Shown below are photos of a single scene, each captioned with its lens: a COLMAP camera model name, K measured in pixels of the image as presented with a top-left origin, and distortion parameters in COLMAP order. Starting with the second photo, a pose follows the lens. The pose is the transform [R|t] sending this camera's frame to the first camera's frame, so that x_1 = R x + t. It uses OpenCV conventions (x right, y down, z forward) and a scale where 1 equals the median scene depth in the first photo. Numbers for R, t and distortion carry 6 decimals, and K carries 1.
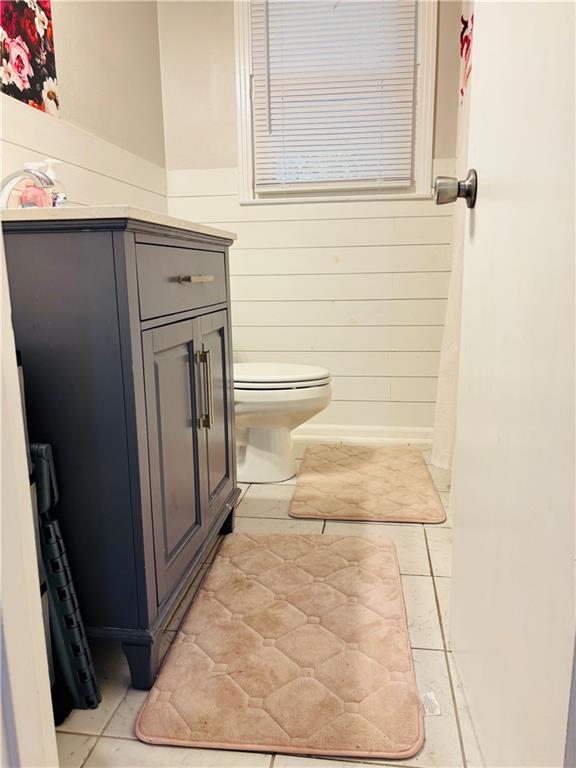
lens RADIAL K [[577.5, 0, 290.1], [0, 577.5, 392.3], [0, 0, 1]] dist [0.008602, -0.034482]
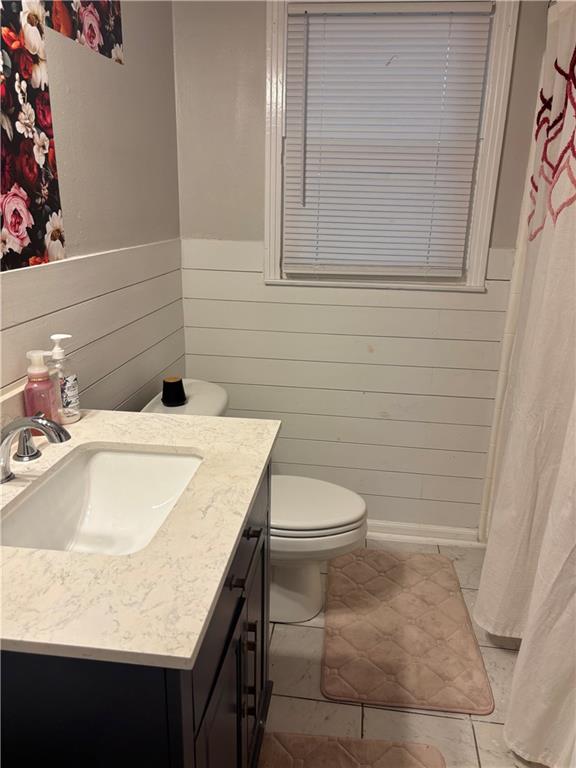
lens RADIAL K [[577.5, 0, 289.7], [0, 577.5, 379.6], [0, 0, 1]] dist [0.008602, -0.034482]
pose [[0.999222, 0.029730, 0.025931, -0.072306], [-0.032375, 0.993581, 0.108394, -0.296096], [-0.022542, -0.109149, 0.993770, 0.118267]]
